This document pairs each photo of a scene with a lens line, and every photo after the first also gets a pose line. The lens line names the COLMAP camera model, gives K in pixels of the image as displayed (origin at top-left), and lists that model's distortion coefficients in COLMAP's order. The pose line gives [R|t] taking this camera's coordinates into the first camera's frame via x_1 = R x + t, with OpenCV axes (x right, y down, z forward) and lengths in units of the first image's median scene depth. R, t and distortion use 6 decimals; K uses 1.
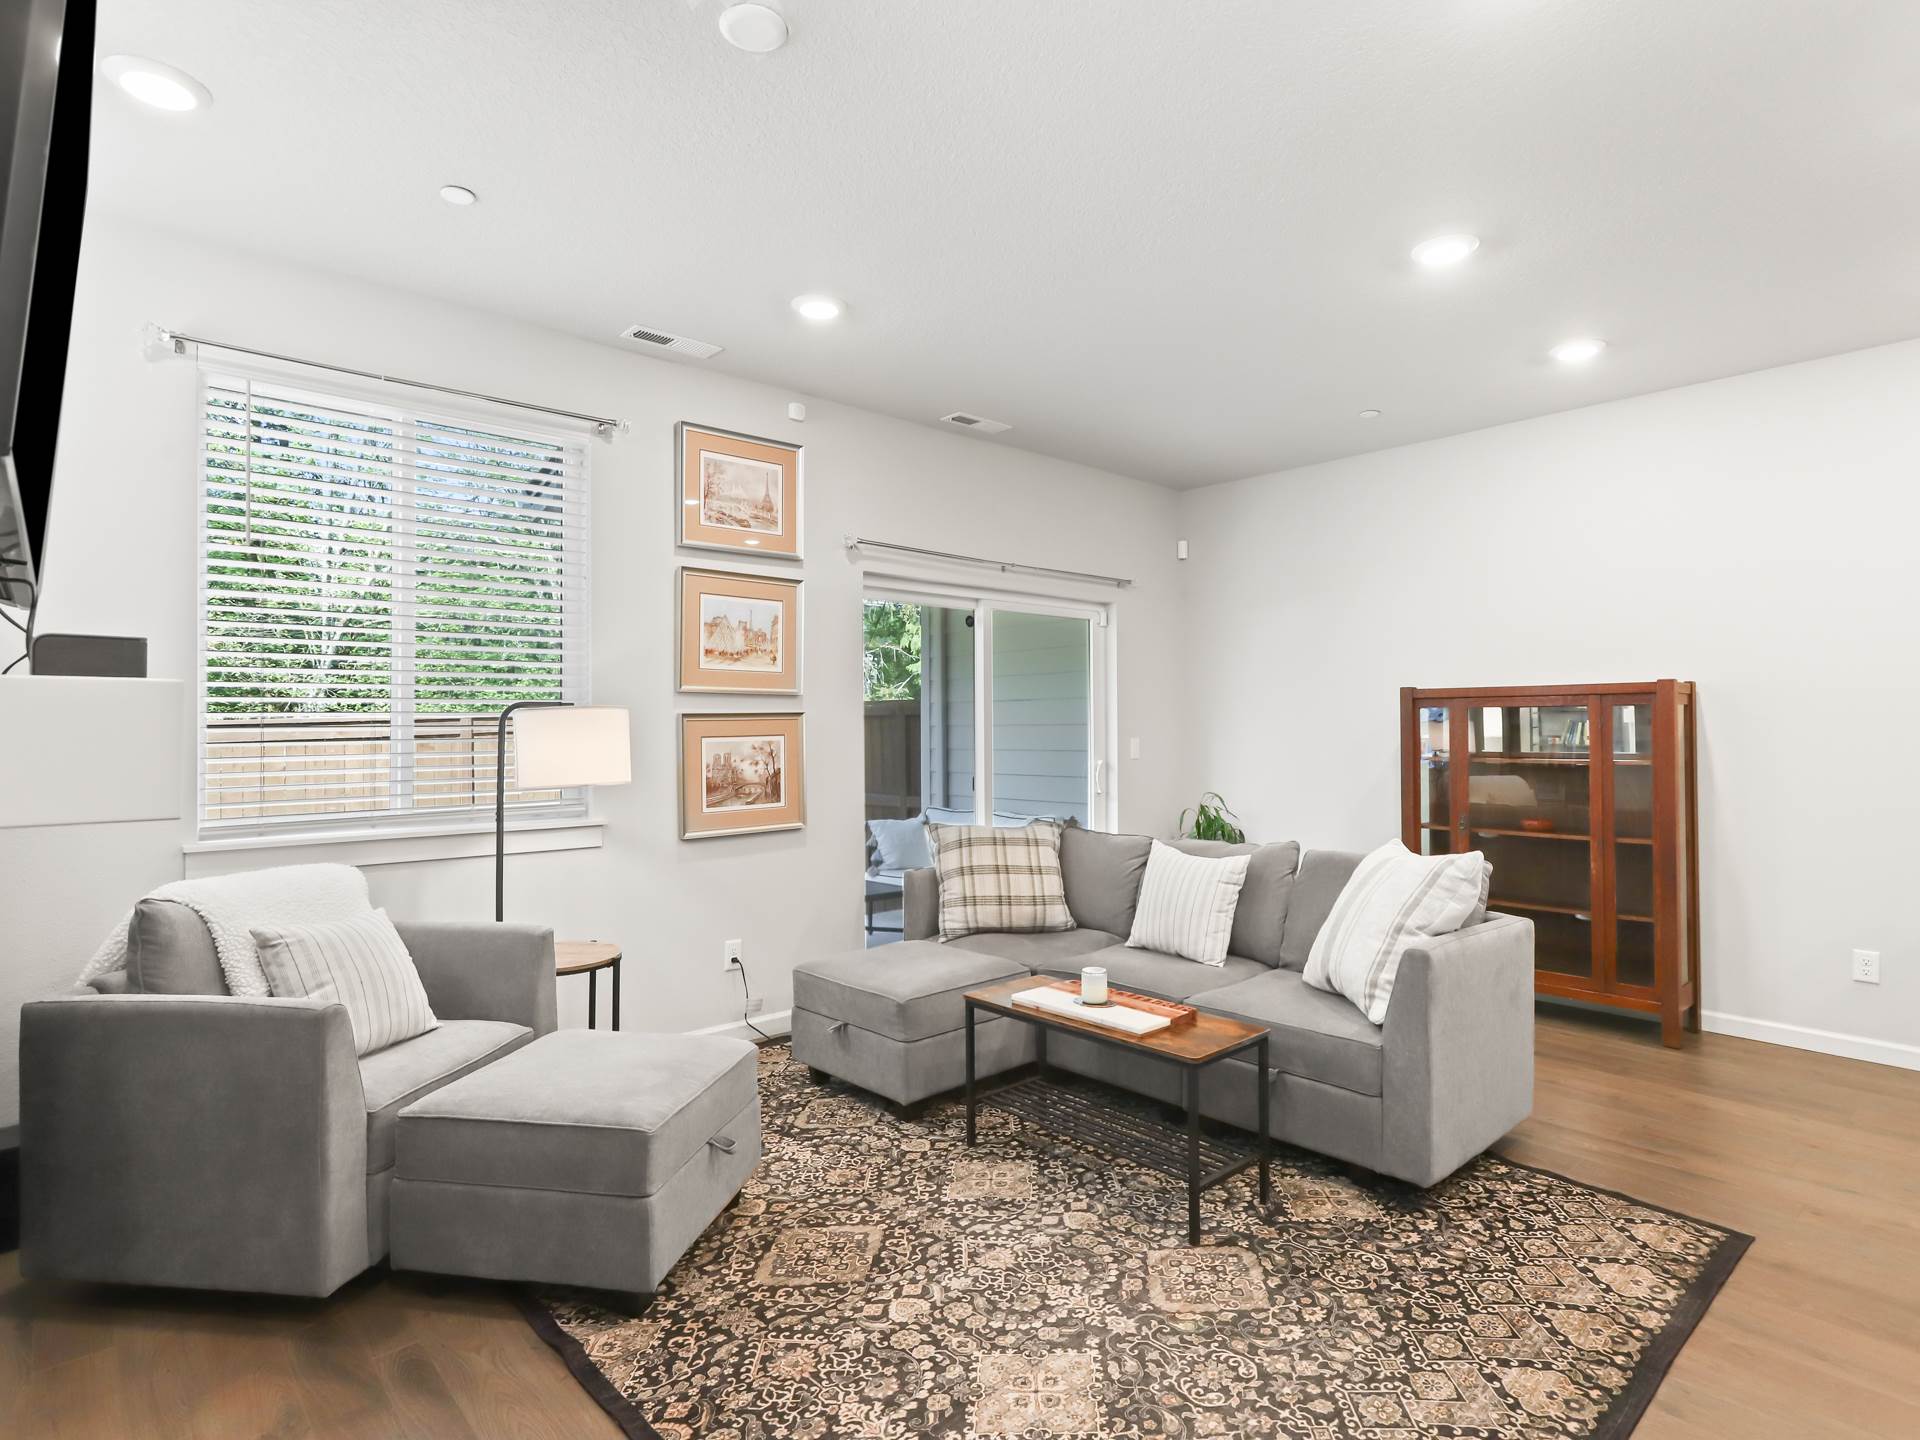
lens RADIAL K [[1031.0, 0, 964.3], [0, 1031.0, 700.8], [0, 0, 1]] dist [-0.031487, 0.029459]
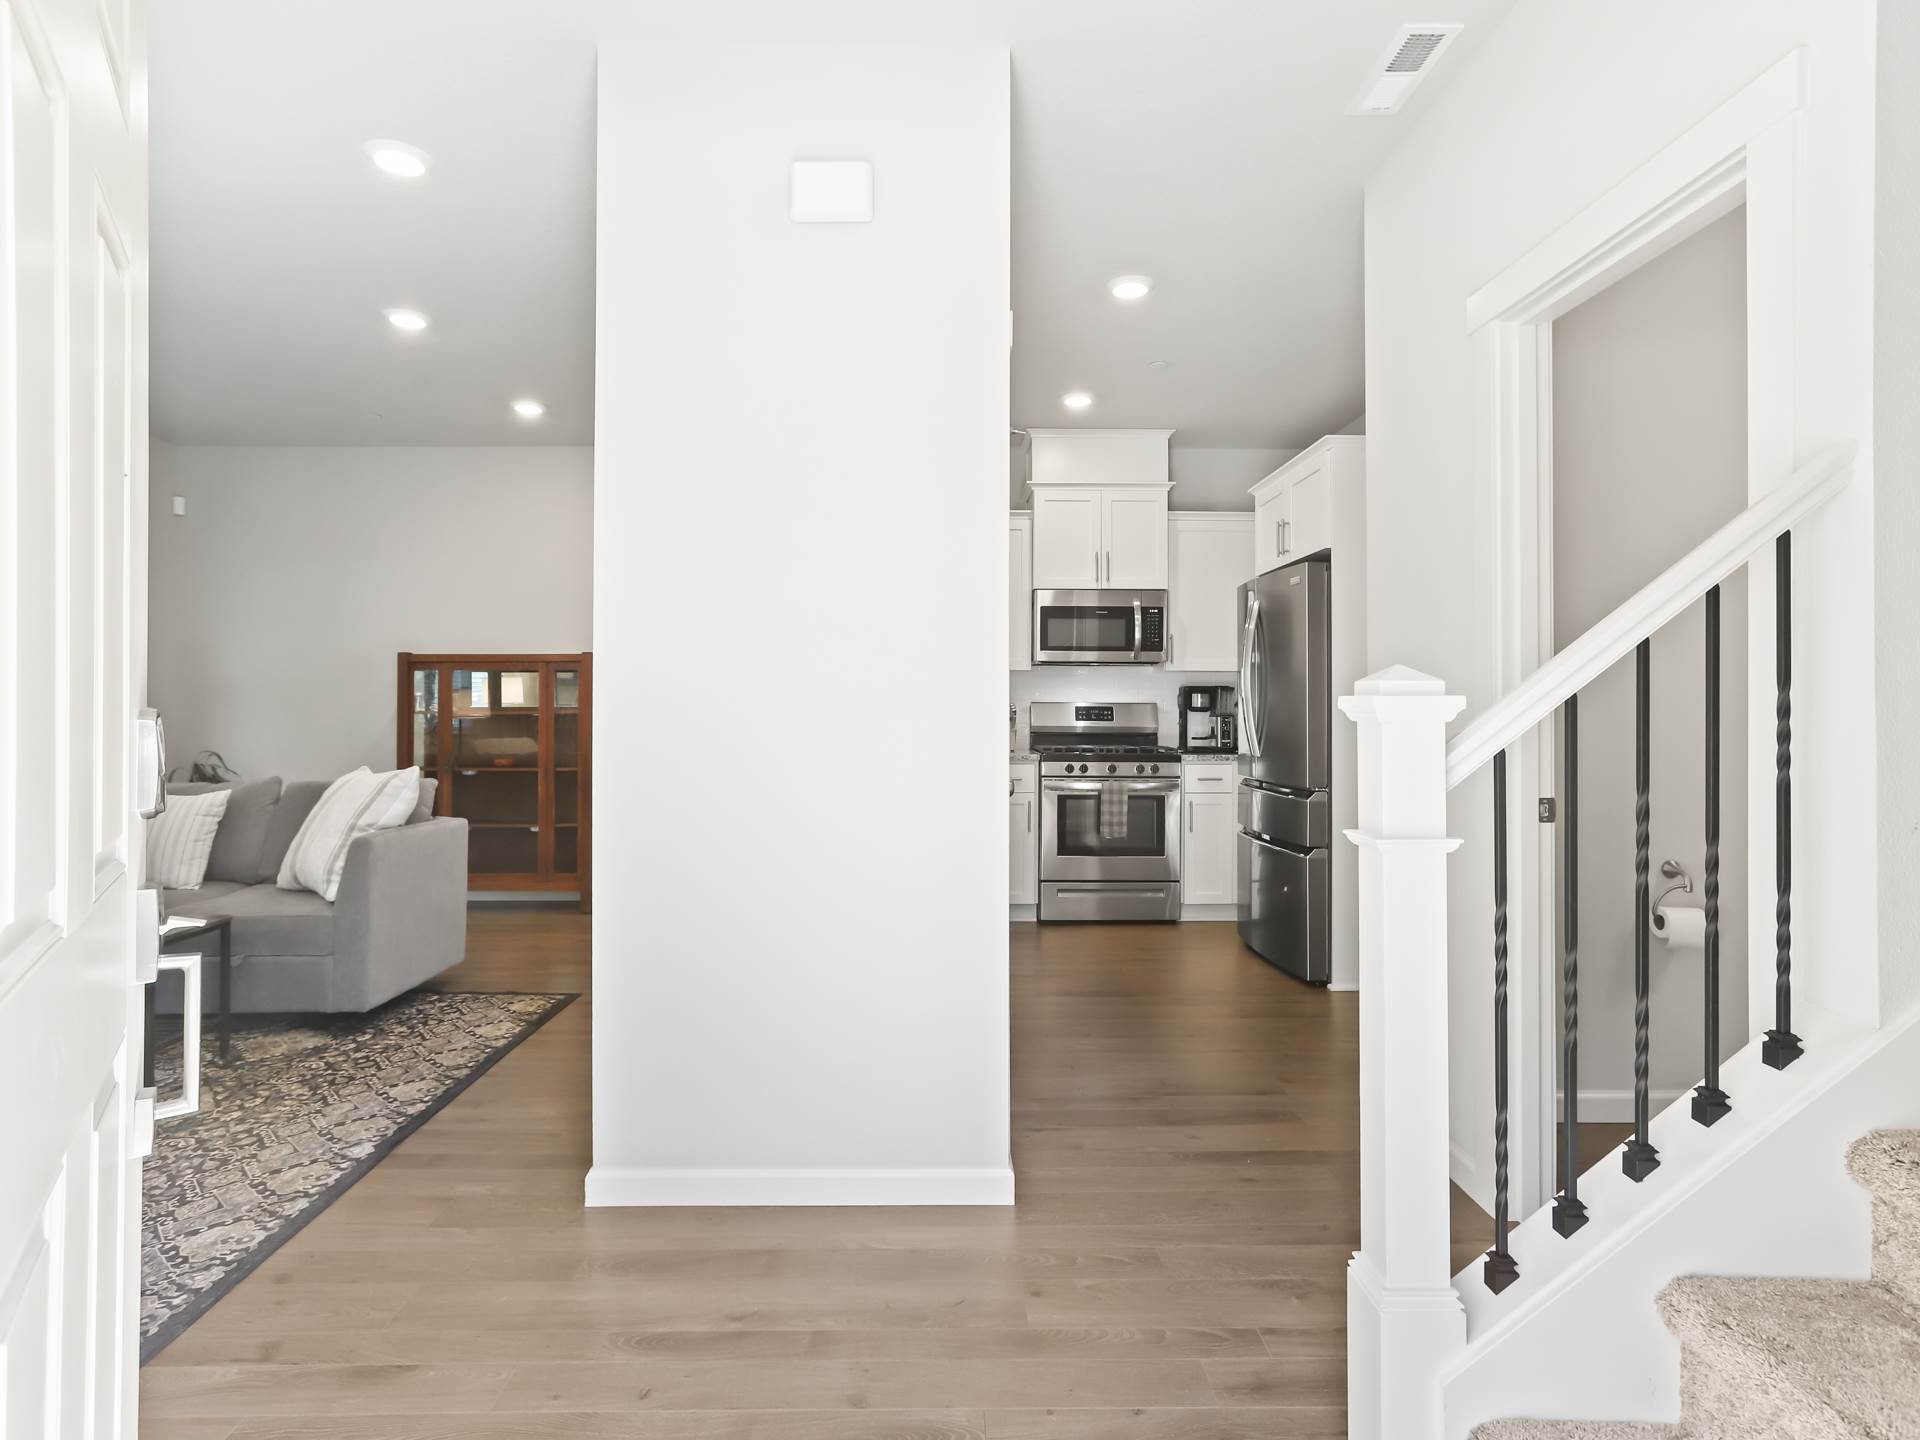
lens RADIAL K [[1031.0, 0, 964.3], [0, 1031.0, 700.8], [0, 0, 1]] dist [-0.031487, 0.029459]
pose [[0.662344, 0.011432, 0.749113, -0.043430], [-0.025559, 0.999646, 0.007343, 0.030810], [-0.748764, -0.024010, 0.662402, -0.473562]]
